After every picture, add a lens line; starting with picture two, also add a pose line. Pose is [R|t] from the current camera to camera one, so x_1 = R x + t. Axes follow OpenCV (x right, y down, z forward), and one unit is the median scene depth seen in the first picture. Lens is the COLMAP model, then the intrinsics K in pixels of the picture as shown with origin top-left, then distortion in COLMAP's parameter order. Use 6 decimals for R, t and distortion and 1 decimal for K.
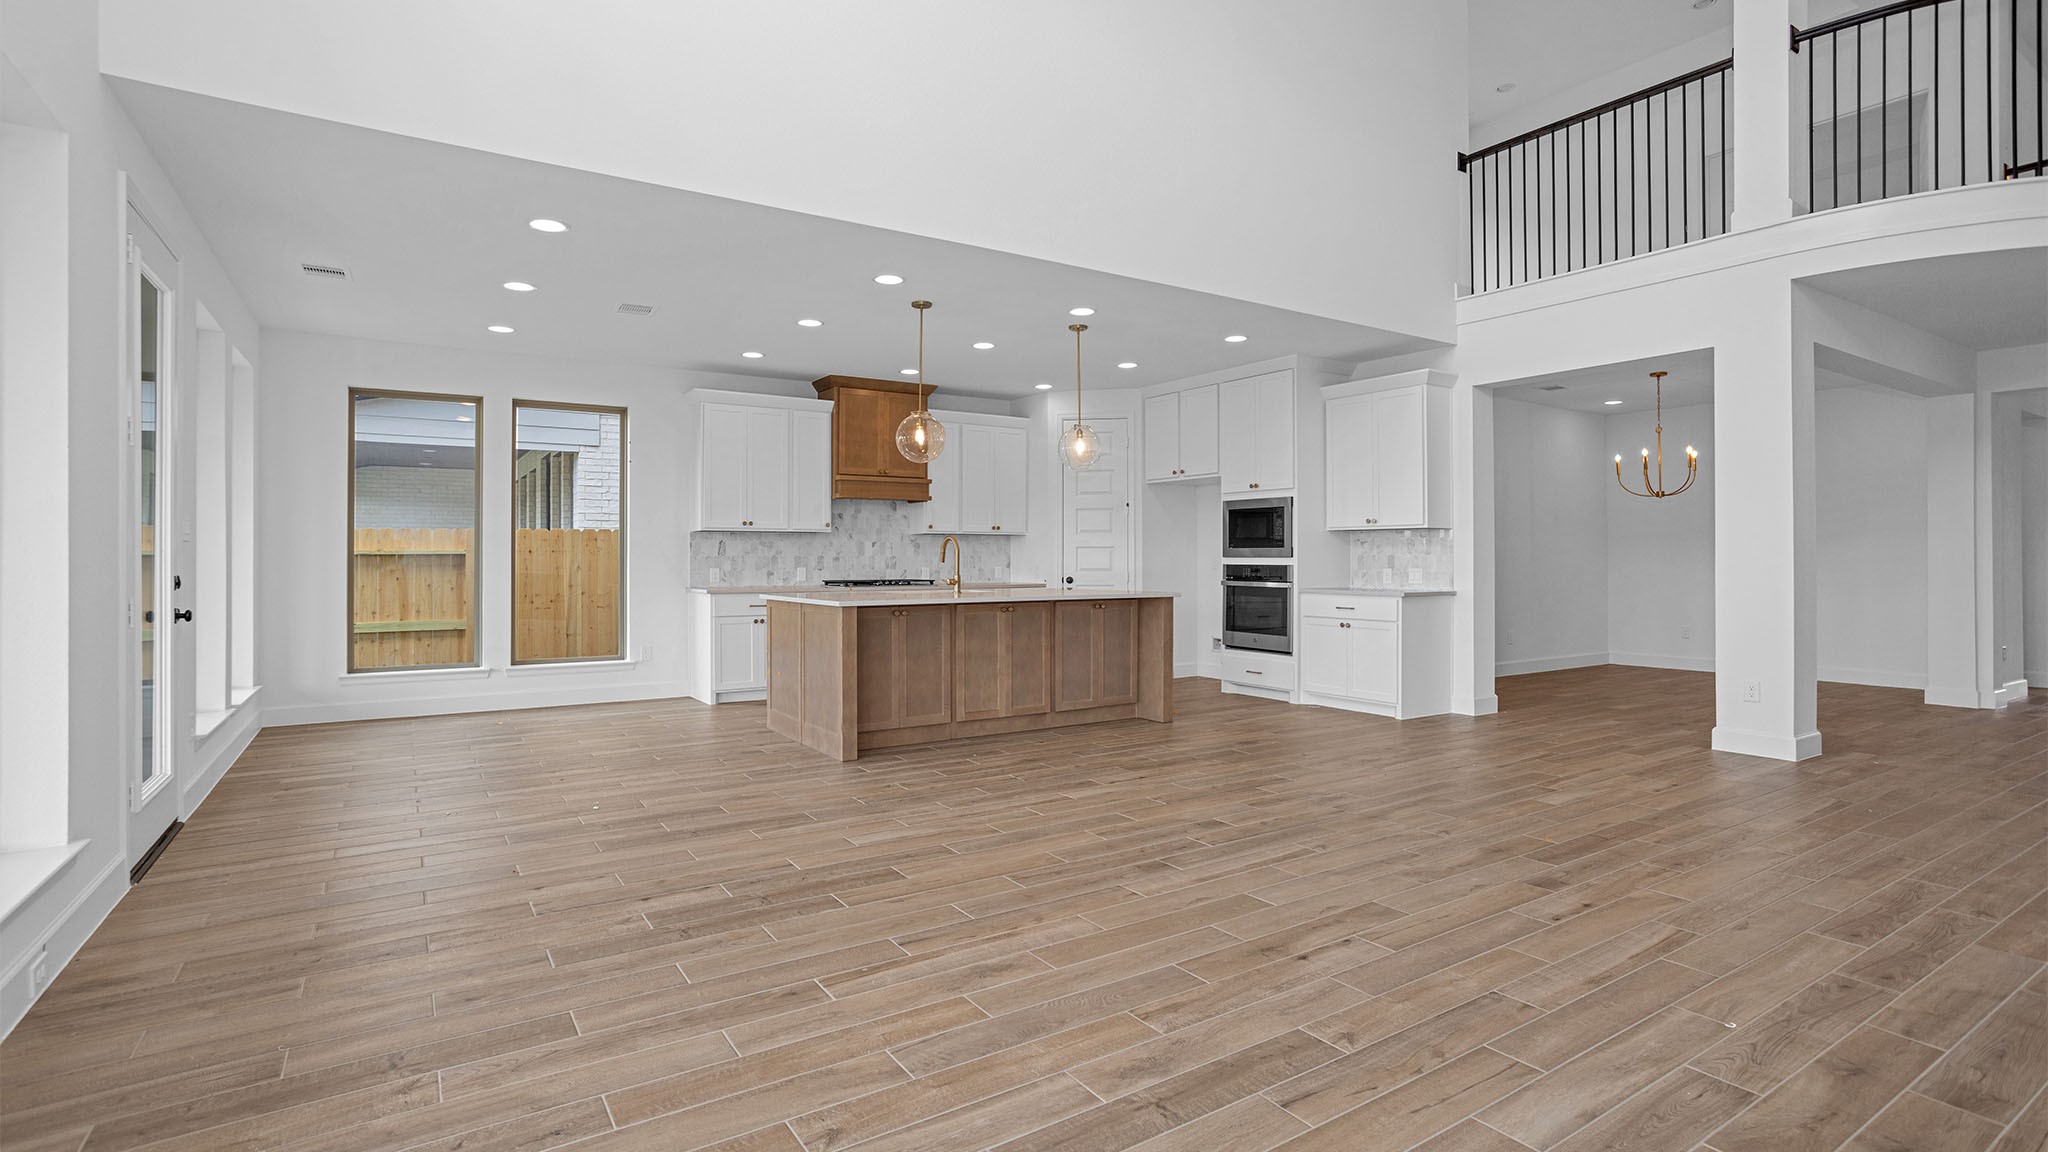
lens RADIAL K [[979.9, 0, 1032.5], [0, 979.9, 546.1], [0, 0, 1]] dist [-0.001126, -0.000067]
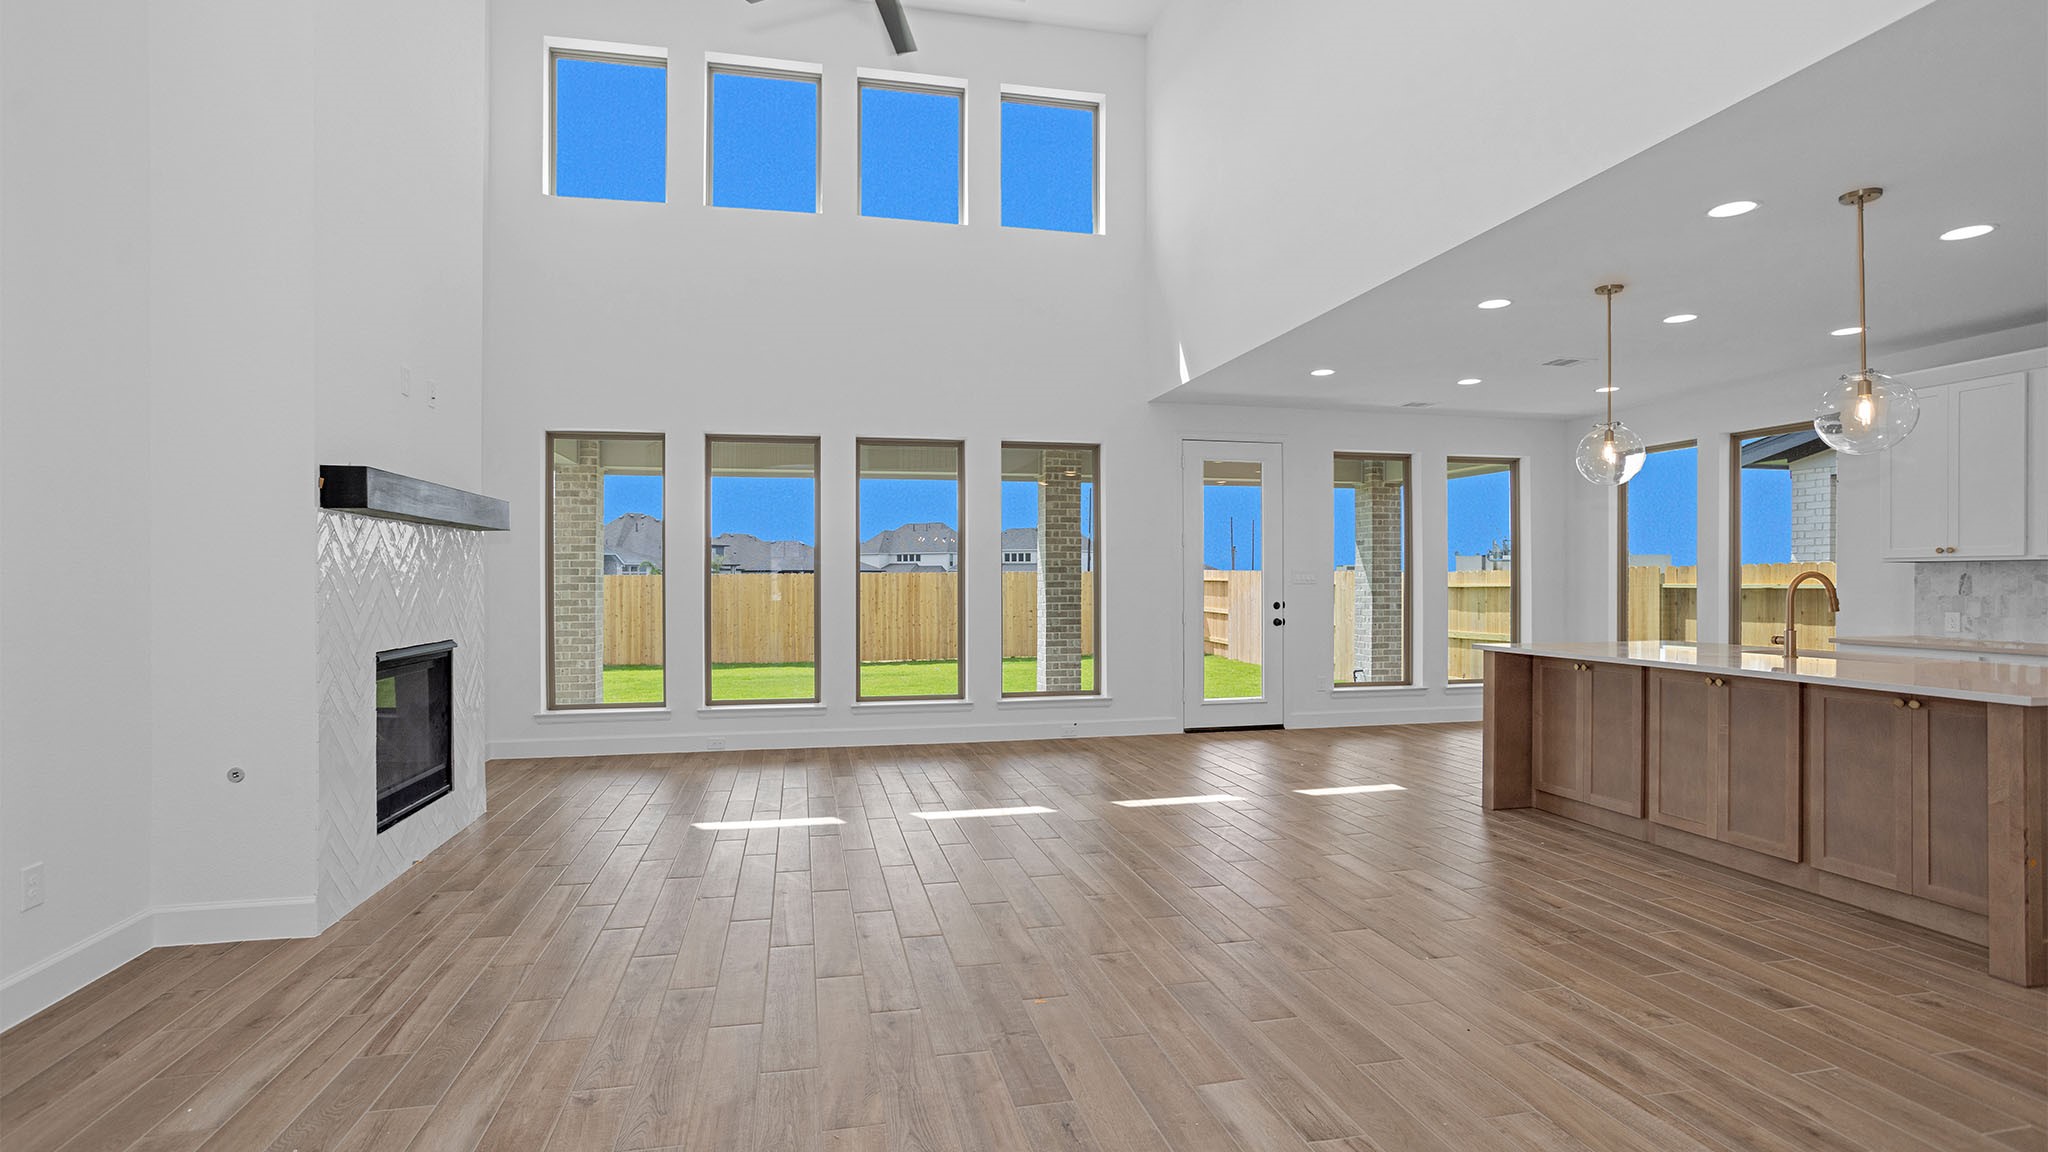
lens RADIAL K [[999.4, 0, 1024.0], [0, 999.4, 576.0], [0, 0, 1]] dist [-0.000859, -0.000125]
pose [[-0.357839, -0.004766, -0.933771, 0.801347], [0.009893, 0.999912, -0.008894, -0.006286], [0.933731, -0.012421, -0.357761, 0.821616]]
